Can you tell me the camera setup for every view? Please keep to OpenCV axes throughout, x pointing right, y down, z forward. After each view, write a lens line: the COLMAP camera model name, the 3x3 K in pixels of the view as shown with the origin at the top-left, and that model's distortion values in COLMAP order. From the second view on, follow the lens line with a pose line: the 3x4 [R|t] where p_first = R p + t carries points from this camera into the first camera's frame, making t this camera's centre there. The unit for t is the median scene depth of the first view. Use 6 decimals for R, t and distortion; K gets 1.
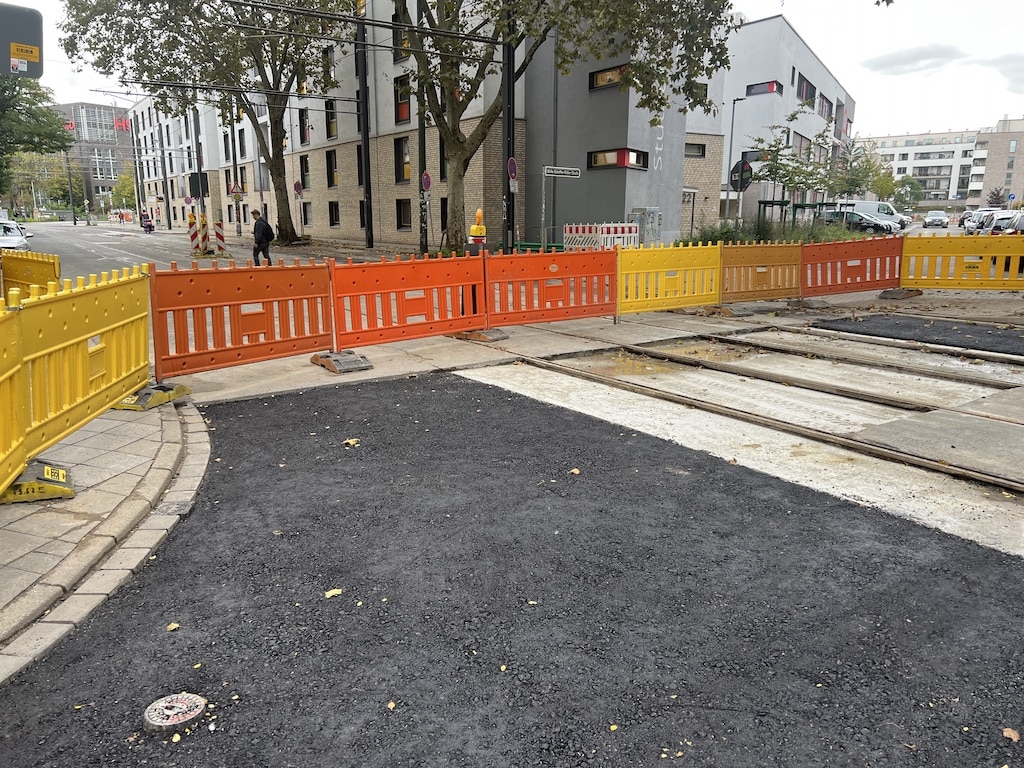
lens RADIAL K [[766.1, 0, 512.0], [0, 766.1, 384.0], [0, 0, 1]] dist [0.062713, -0.072928]
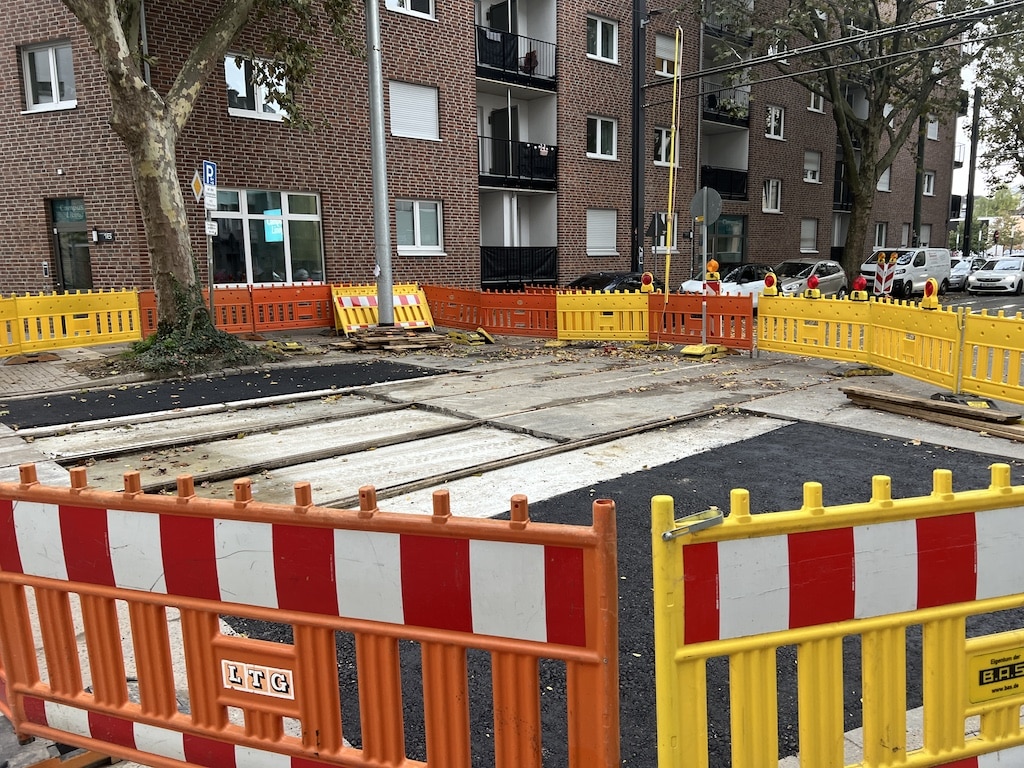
lens RADIAL K [[766.1, 0, 512.0], [0, 766.1, 384.0], [0, 0, 1]] dist [0.062713, -0.072928]
pose [[-0.138596, -0.156139, 0.977963, -0.543916], [0.221390, 0.957618, 0.184265, -0.191611], [-0.965286, 0.242050, -0.098154, 0.767469]]
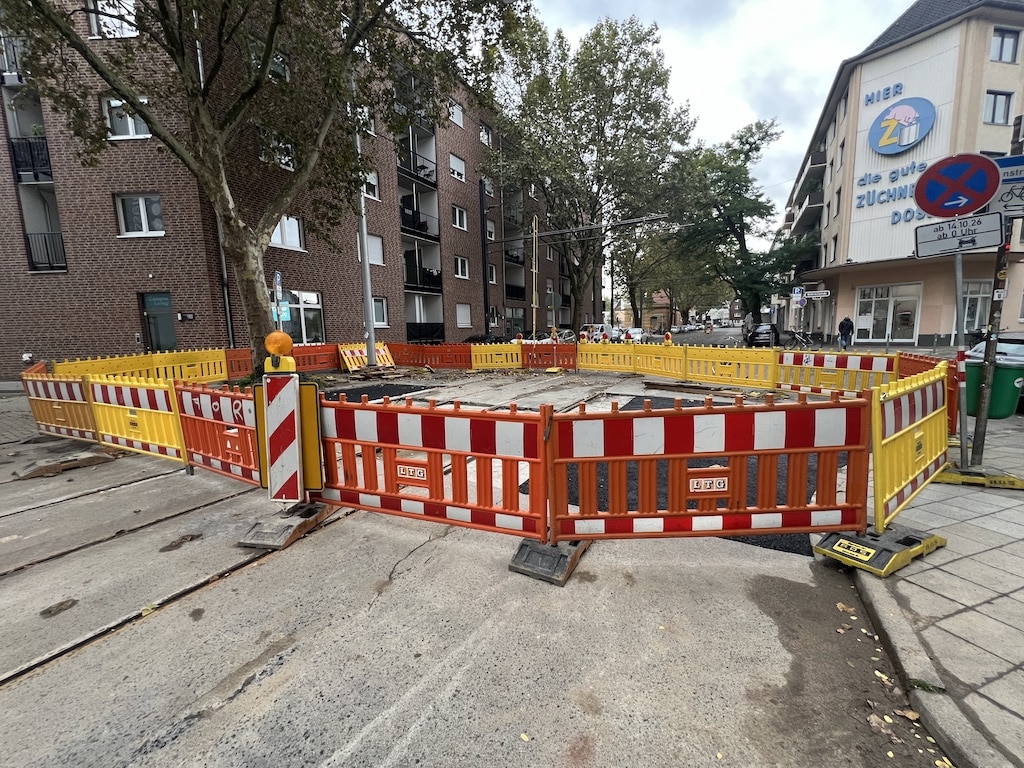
lens RADIAL K [[407.3, 0, 512.0], [0, 407.3, 384.0], [0, 0, 1]] dist [-0.002507, 0.000021]
pose [[-0.449337, -0.106289, 0.887017, -0.497163], [0.211676, 0.951956, 0.221300, -0.242162], [-0.867922, 0.287198, -0.405250, 1.076556]]
